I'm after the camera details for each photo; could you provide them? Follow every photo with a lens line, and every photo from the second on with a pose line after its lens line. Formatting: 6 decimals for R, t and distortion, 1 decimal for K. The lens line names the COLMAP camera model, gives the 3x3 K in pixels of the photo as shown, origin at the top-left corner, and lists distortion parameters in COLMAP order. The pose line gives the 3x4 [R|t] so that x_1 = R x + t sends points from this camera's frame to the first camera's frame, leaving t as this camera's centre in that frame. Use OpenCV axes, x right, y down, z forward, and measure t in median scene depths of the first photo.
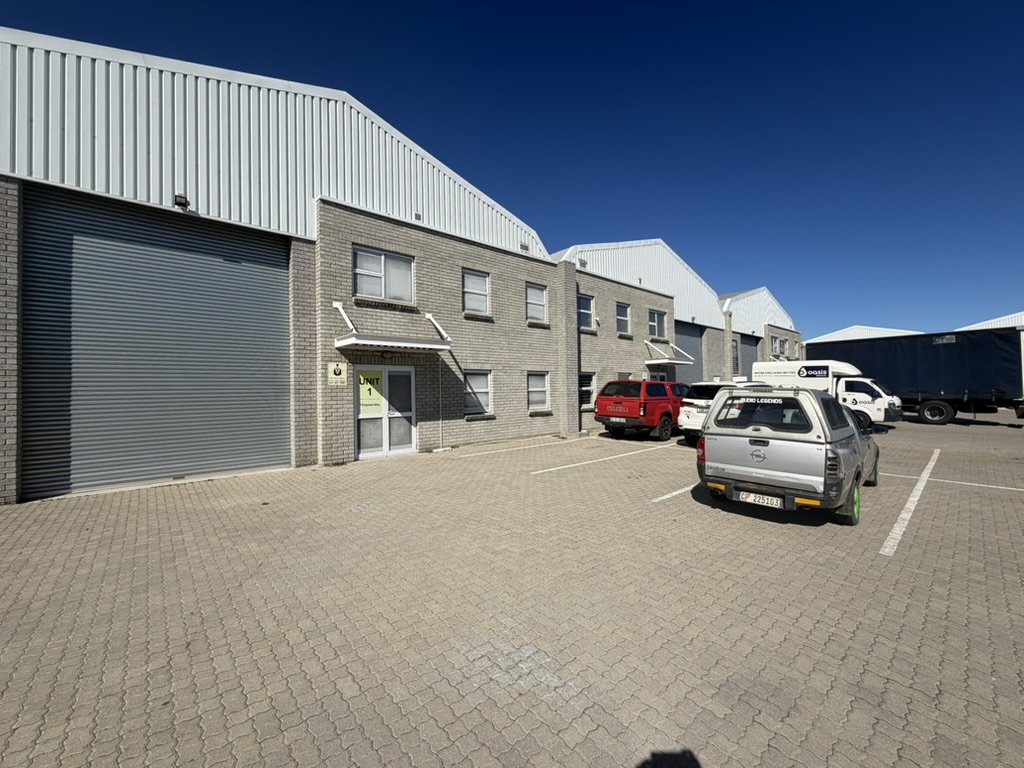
lens RADIAL K [[406.9, 0, 512.8], [0, 406.9, 382.0], [0, 0, 1]] dist [-0.001707, -0.000735]
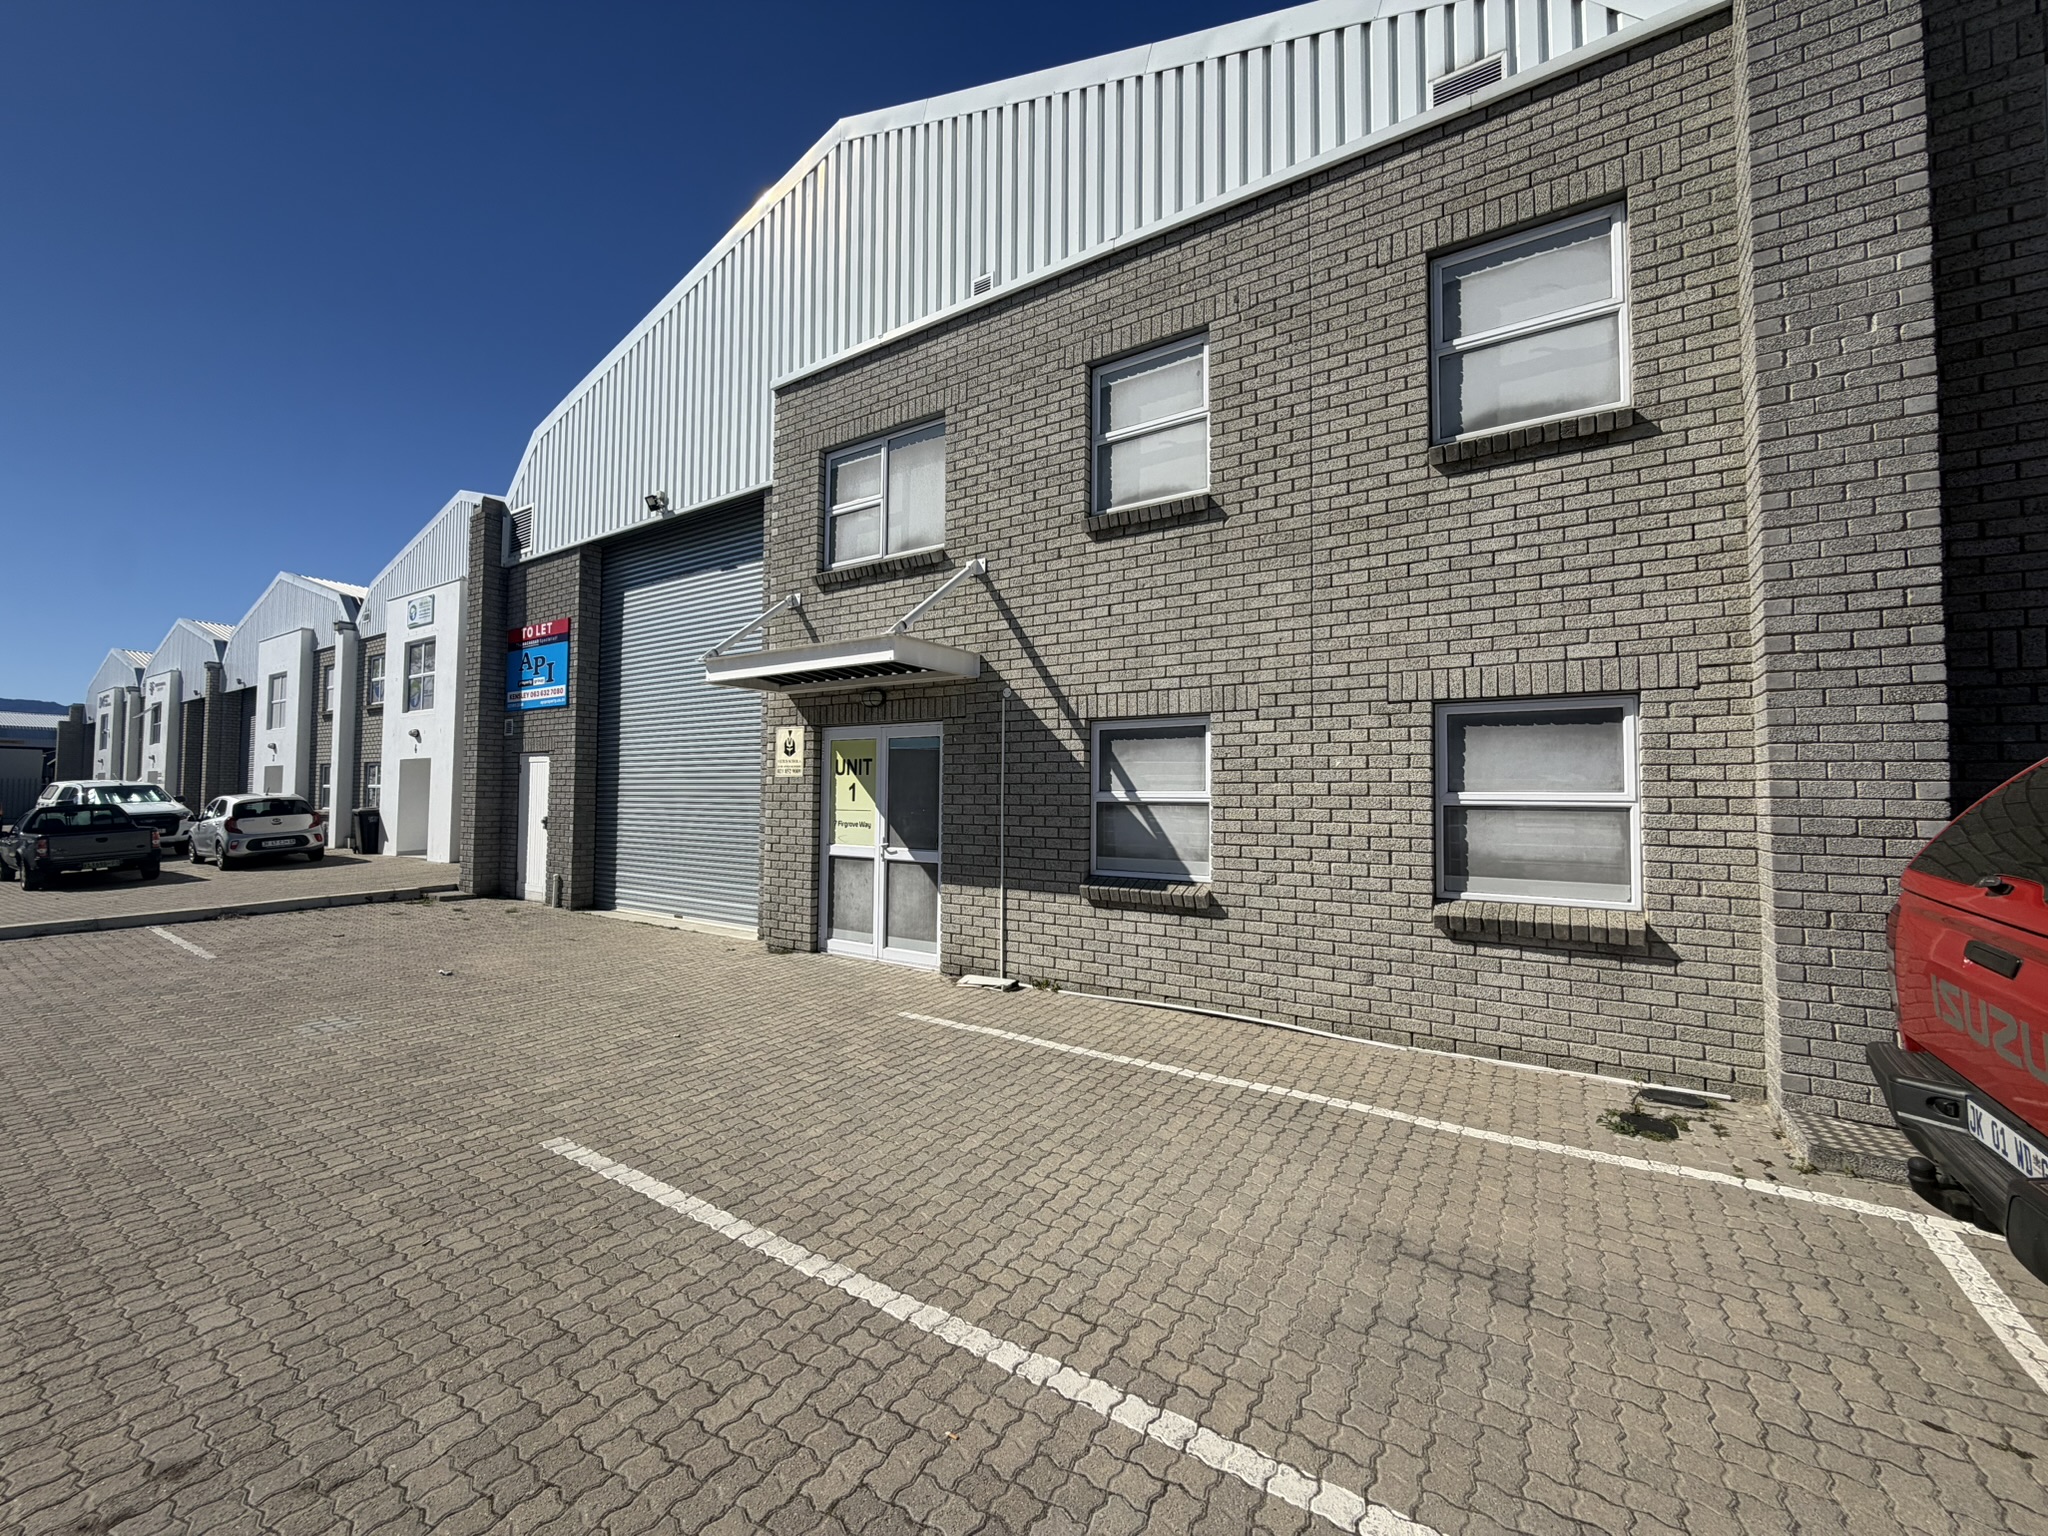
lens RADIAL K [[813.8, 0, 1024.9], [0, 813.8, 769.4], [0, 0, 1]] dist [-0.001707, -0.000735]
pose [[0.257352, -0.016812, -0.966171, 0.452673], [0.003789, 0.999859, -0.016389, 0.013877], [0.966310, 0.000557, 0.257379, 0.889932]]
